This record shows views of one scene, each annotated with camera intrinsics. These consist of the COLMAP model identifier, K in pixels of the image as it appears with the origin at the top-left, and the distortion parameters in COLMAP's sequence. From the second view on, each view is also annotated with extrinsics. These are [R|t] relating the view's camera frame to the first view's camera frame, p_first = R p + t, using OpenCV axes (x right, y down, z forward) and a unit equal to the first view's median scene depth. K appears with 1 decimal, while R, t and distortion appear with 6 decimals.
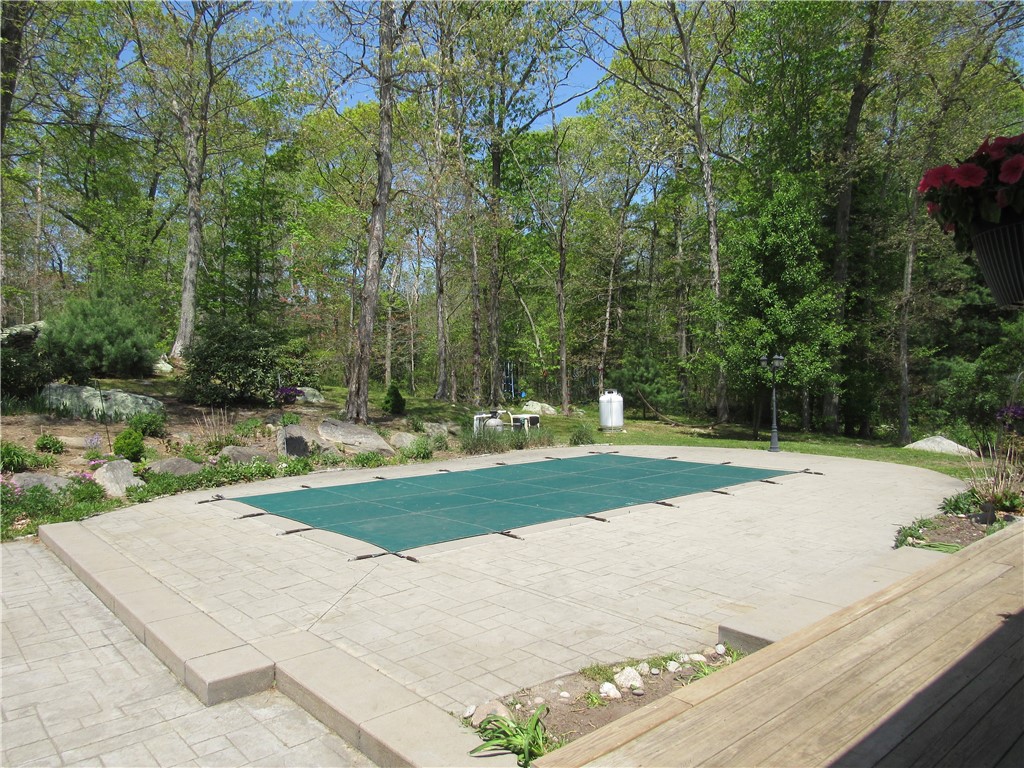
lens RADIAL K [[724.5, 0, 512.0], [0, 724.5, 384.0], [0, 0, 1]] dist [-0.018477, -0.005536]
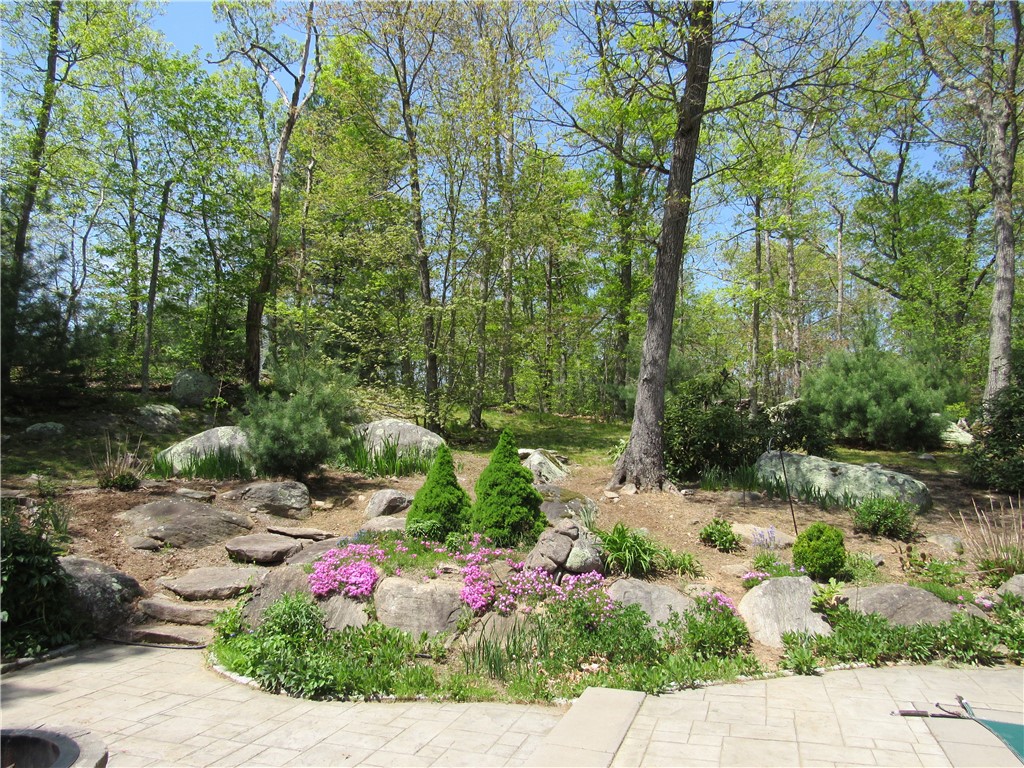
lens RADIAL K [[736.1, 0, 512.0], [0, 736.1, 384.0], [0, 0, 1]] dist [-0.021864, 0.014316]
pose [[0.494772, -0.074132, -0.865855, -0.127740], [-0.026541, 0.994601, -0.100321, 0.016493], [0.868617, 0.072616, 0.490134, 0.459393]]
